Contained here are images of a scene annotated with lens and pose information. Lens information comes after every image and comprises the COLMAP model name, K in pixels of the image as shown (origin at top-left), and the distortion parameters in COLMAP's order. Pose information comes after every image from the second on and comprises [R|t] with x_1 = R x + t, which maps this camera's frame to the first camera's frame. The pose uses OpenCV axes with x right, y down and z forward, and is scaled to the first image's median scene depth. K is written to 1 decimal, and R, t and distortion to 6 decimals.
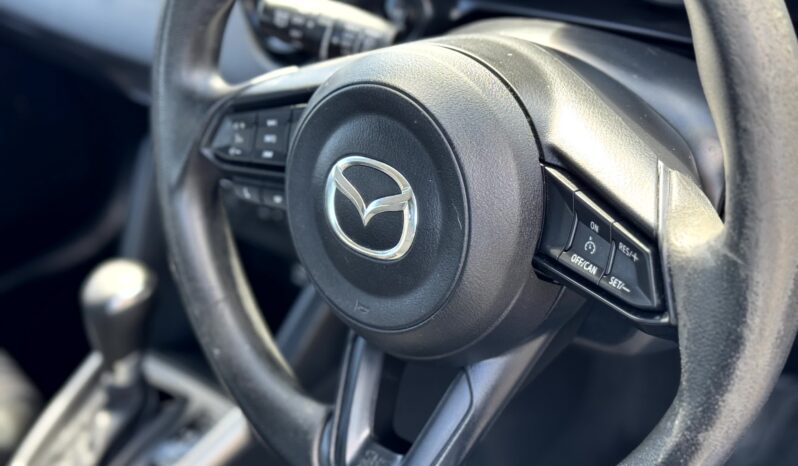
lens RADIAL K [[1153.5, 0, 399.0], [0, 1153.5, 233.0], [0, 0, 1]] dist [0.153075, 0.050009]
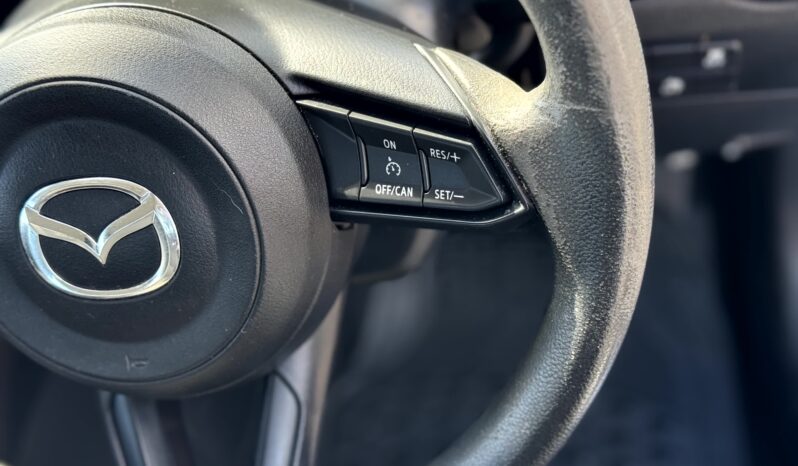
lens RADIAL K [[1153.5, 0, 399.0], [0, 1153.5, 233.0], [0, 0, 1]] dist [0.153075, 0.050009]
pose [[0.819460, -0.418321, 0.391782, -0.178758], [0.393599, 0.907637, 0.145859, -0.066440], [-0.416612, 0.034679, 0.908423, 0.249852]]
